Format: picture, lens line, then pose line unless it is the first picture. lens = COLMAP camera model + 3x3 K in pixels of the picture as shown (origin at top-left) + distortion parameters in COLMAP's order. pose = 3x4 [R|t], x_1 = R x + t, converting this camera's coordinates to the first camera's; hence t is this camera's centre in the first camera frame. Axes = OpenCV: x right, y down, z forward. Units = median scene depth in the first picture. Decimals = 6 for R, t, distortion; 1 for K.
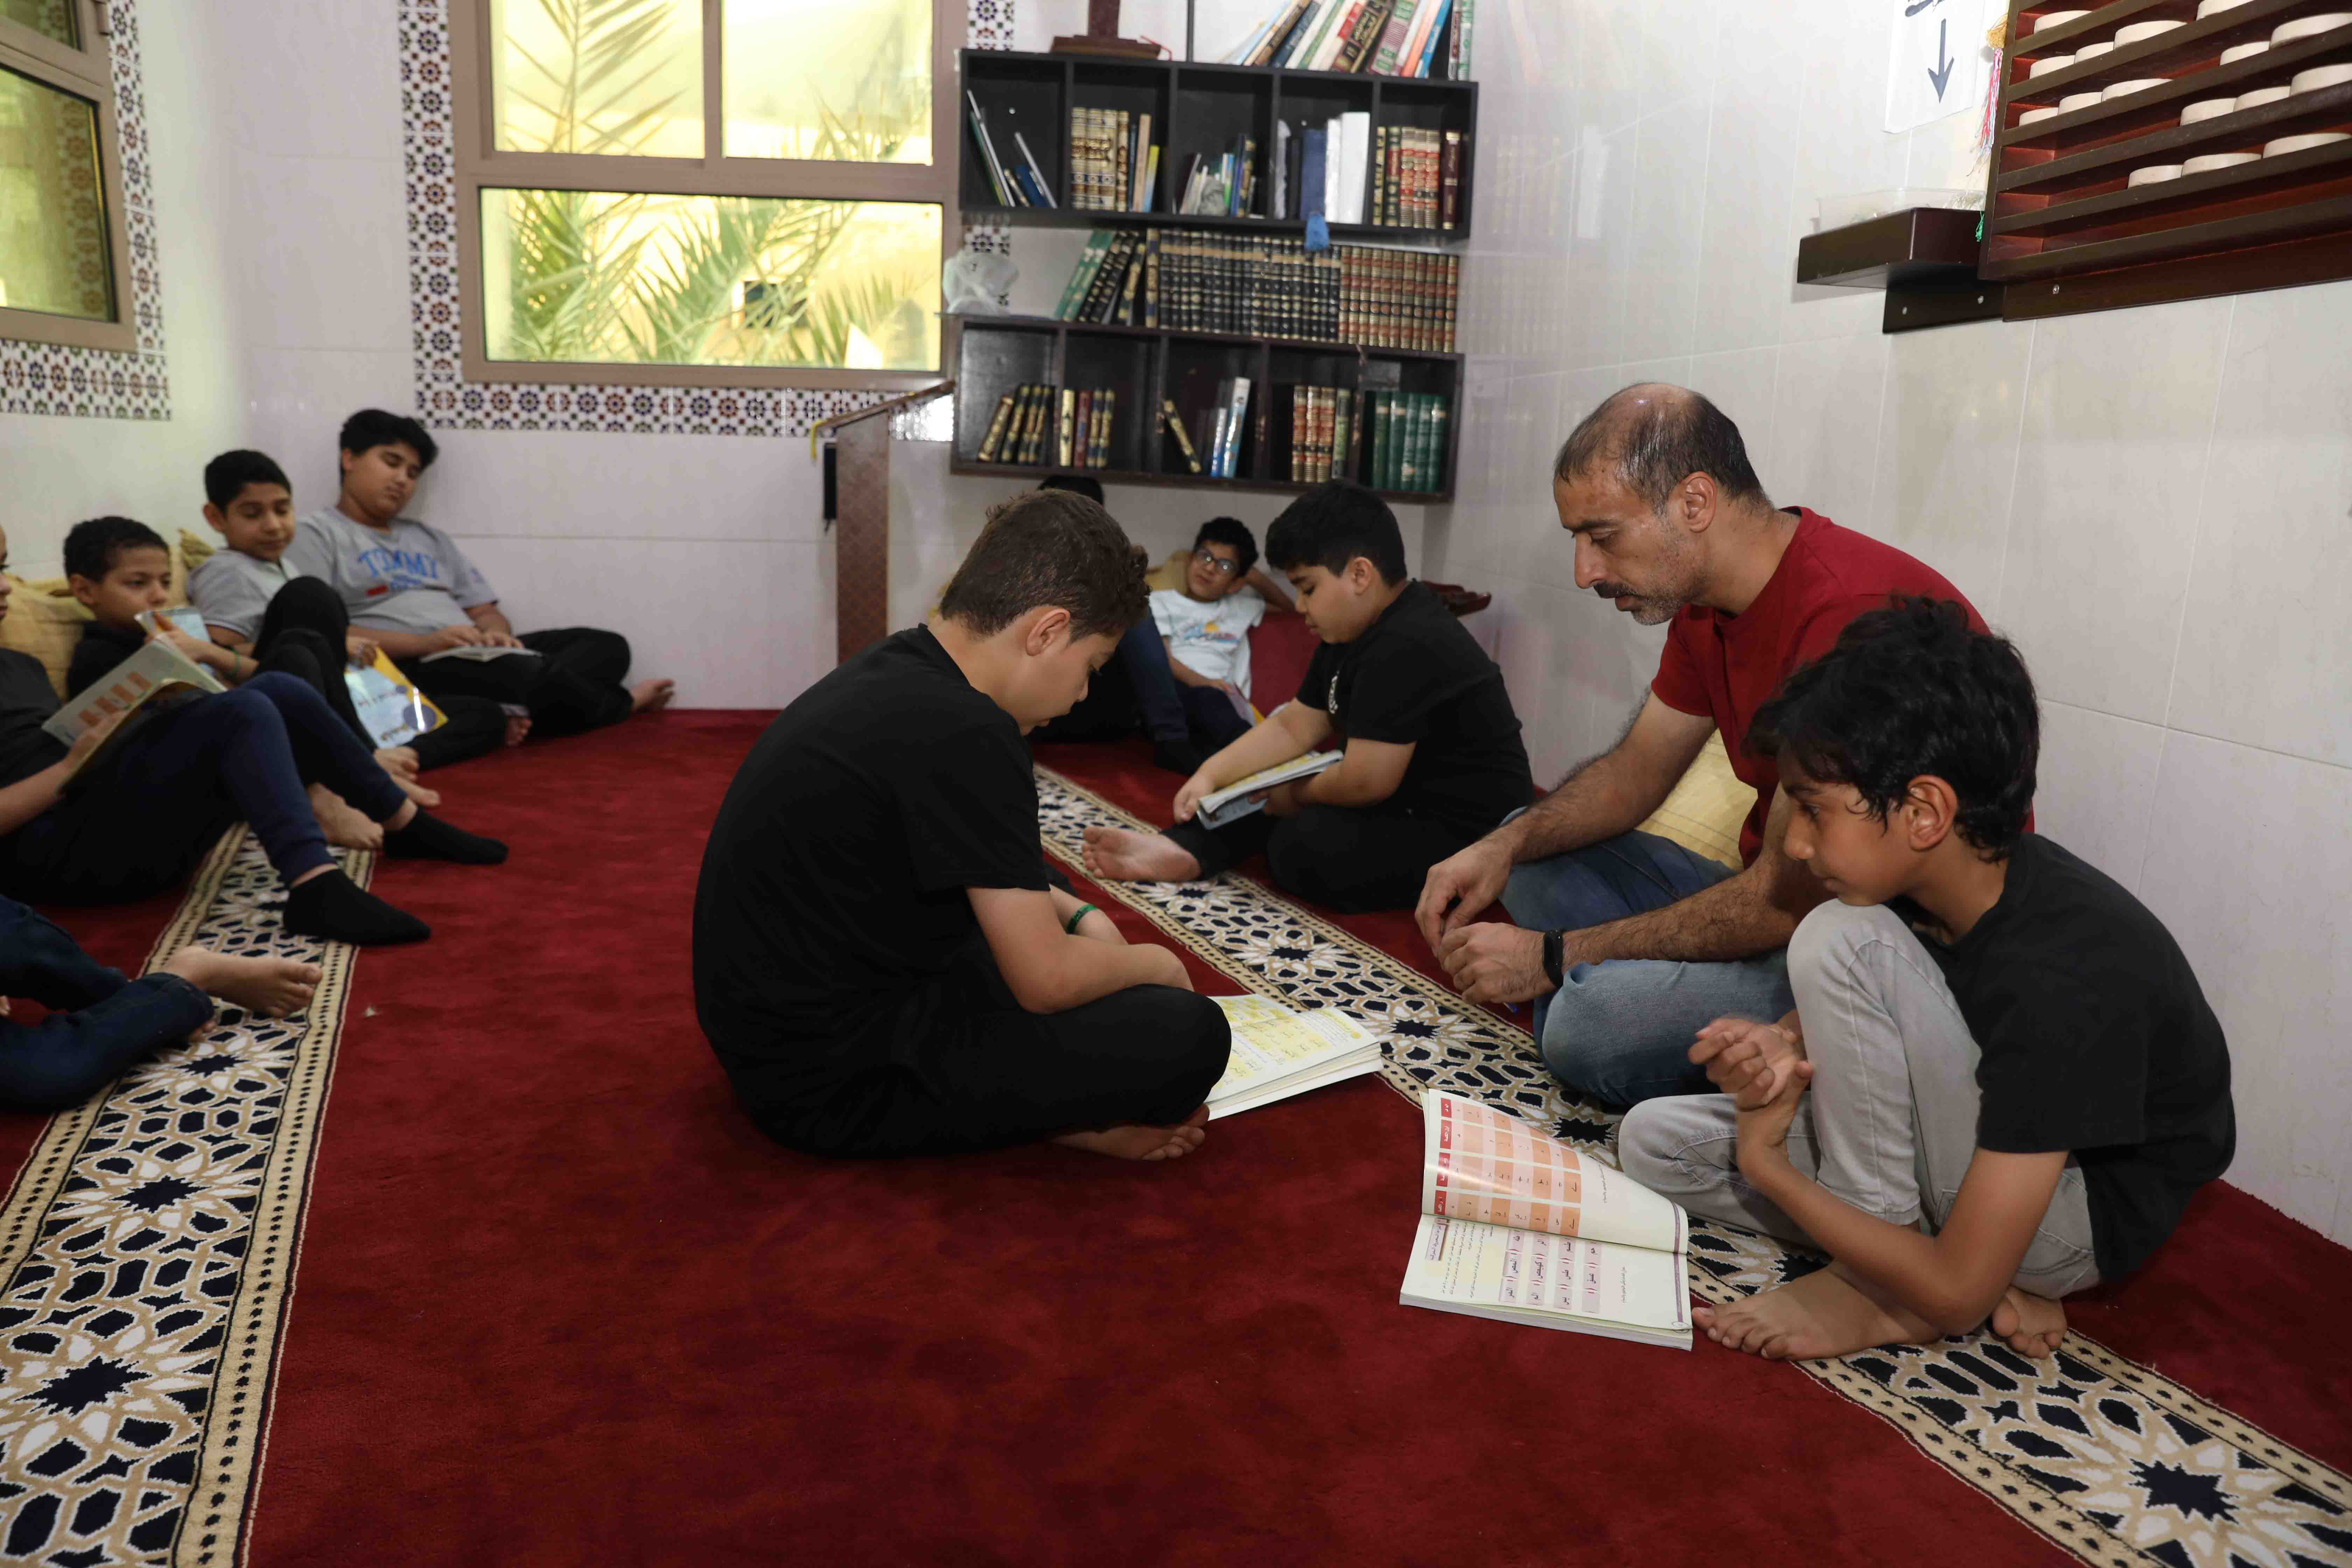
lens RADIAL K [[1577.4, 0, 1160.0], [0, 1577.4, 798.2], [0, 0, 1]] dist [-0.110094, 0.075677]
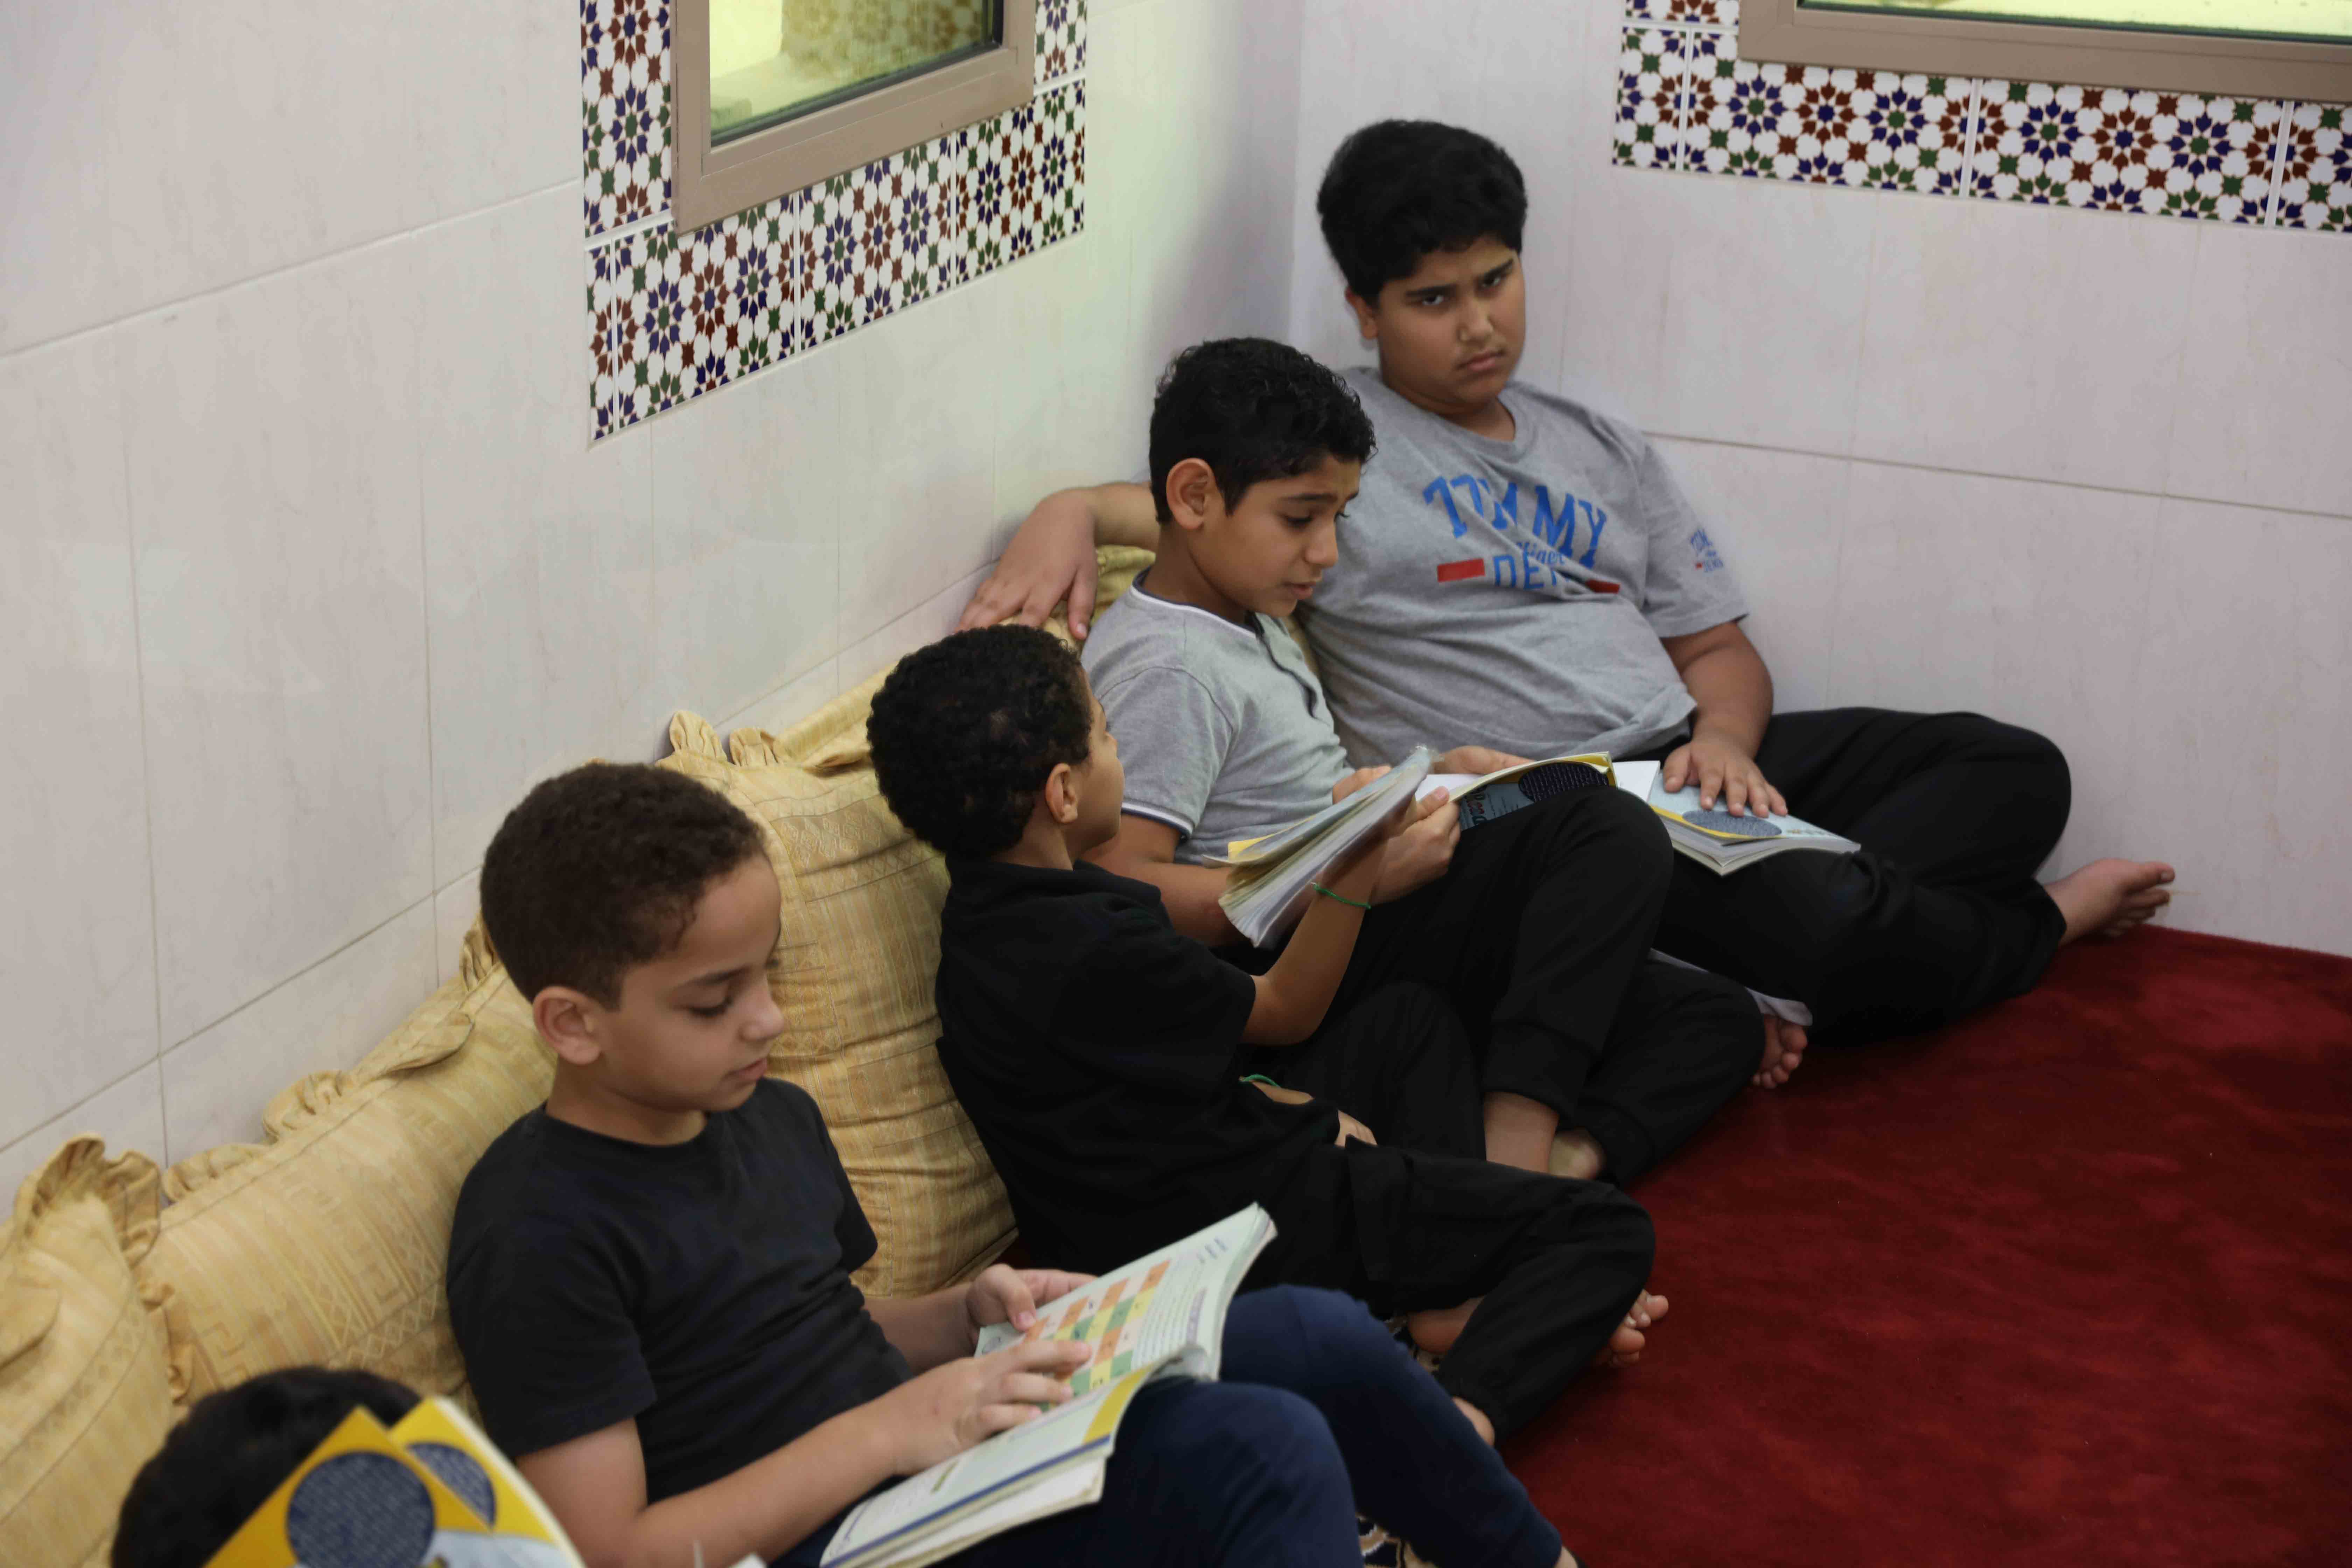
lens RADIAL K [[3868.9, 0, 1177.0], [0, 3868.9, 802.1], [0, 0, 1]] dist [0.183856, 0.000000]
pose [[0.872474, 0.161627, -0.461158, -0.110124], [-0.109024, 0.984313, 0.138717, -0.254423], [0.476344, -0.070749, 0.876408, 0.062081]]
